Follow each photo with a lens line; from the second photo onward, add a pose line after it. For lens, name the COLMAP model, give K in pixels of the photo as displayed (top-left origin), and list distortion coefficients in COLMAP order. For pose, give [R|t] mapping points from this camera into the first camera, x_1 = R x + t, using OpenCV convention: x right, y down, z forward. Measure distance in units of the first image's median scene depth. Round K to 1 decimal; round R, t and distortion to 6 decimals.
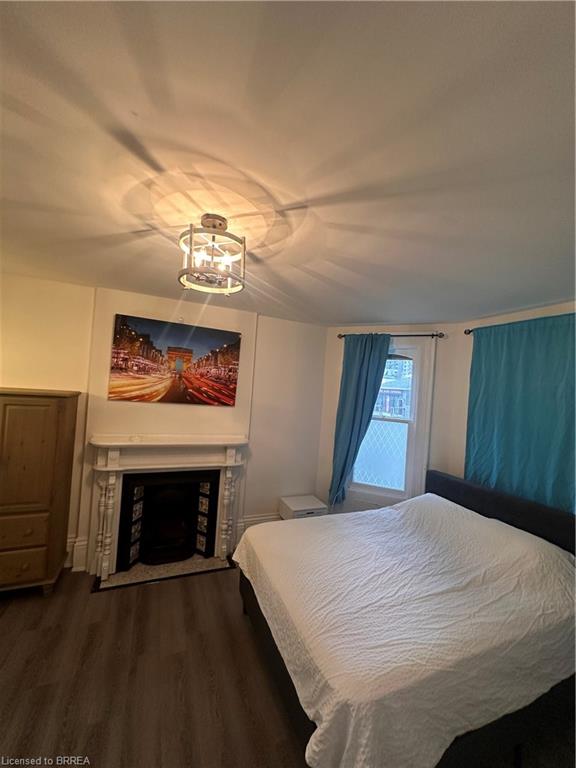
lens RADIAL K [[307.0, 0, 288.0], [0, 307.0, 384.0], [0, 0, 1]] dist [-0.005995, 0.003065]
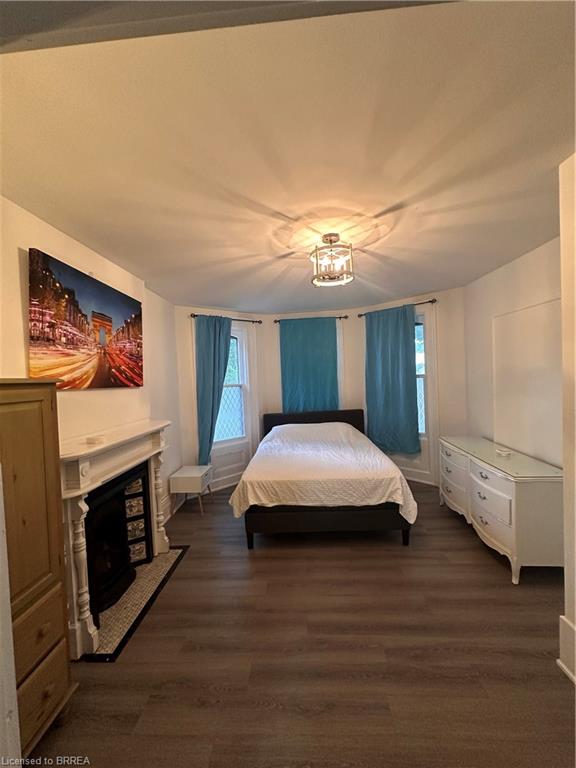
lens RADIAL K [[307.0, 0, 288.0], [0, 307.0, 384.0], [0, 0, 1]] dist [-0.005995, 0.003065]
pose [[0.433322, -0.106540, 0.894920, -0.857528], [0.063031, 0.994139, 0.087832, 0.015418], [-0.899032, 0.018348, 0.437498, 0.271937]]
